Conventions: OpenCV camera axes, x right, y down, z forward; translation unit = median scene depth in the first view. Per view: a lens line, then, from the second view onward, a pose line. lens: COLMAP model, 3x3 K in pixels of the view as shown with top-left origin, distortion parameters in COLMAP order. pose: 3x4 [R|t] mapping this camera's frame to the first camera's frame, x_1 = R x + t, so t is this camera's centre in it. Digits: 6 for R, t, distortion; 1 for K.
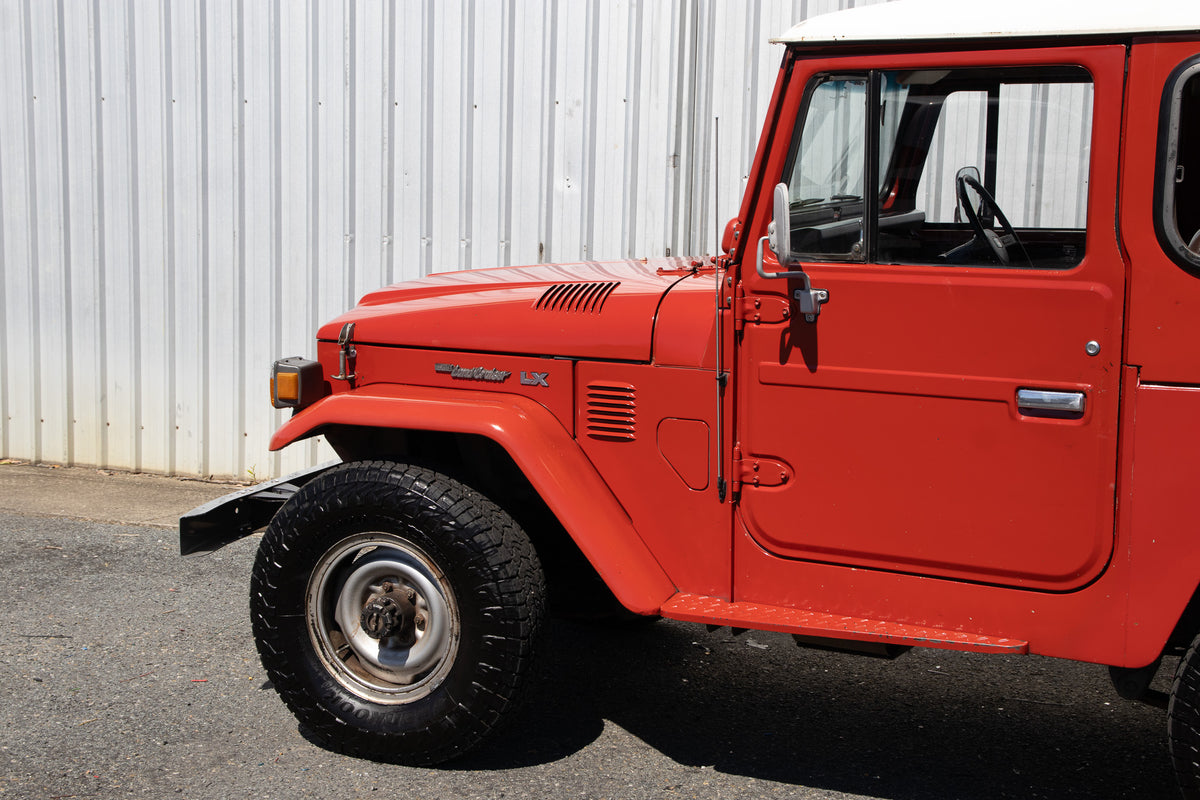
lens RADIAL K [[1749.8, 0, 600.7], [0, 1749.8, 402.4], [0, 0, 1]] dist [0.085157, 0.026295]
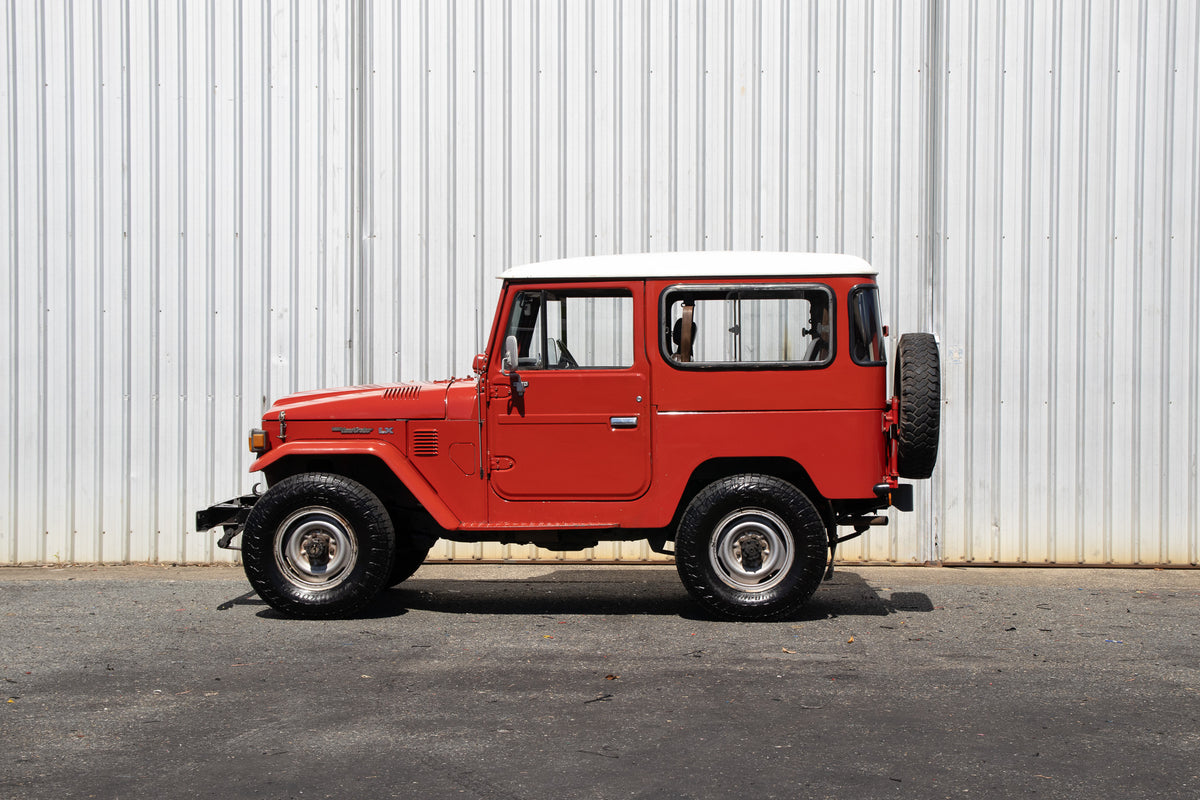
lens RADIAL K [[2093.7, 0, 625.0], [0, 2093.7, 430.4], [0, 0, 1]] dist [0.103031, 0.308249]
pose [[0.934791, -0.020926, 0.354581, -0.652958], [0.064532, 0.991655, -0.111605, 0.282055], [-0.349287, 0.127209, 0.928341, -1.436901]]
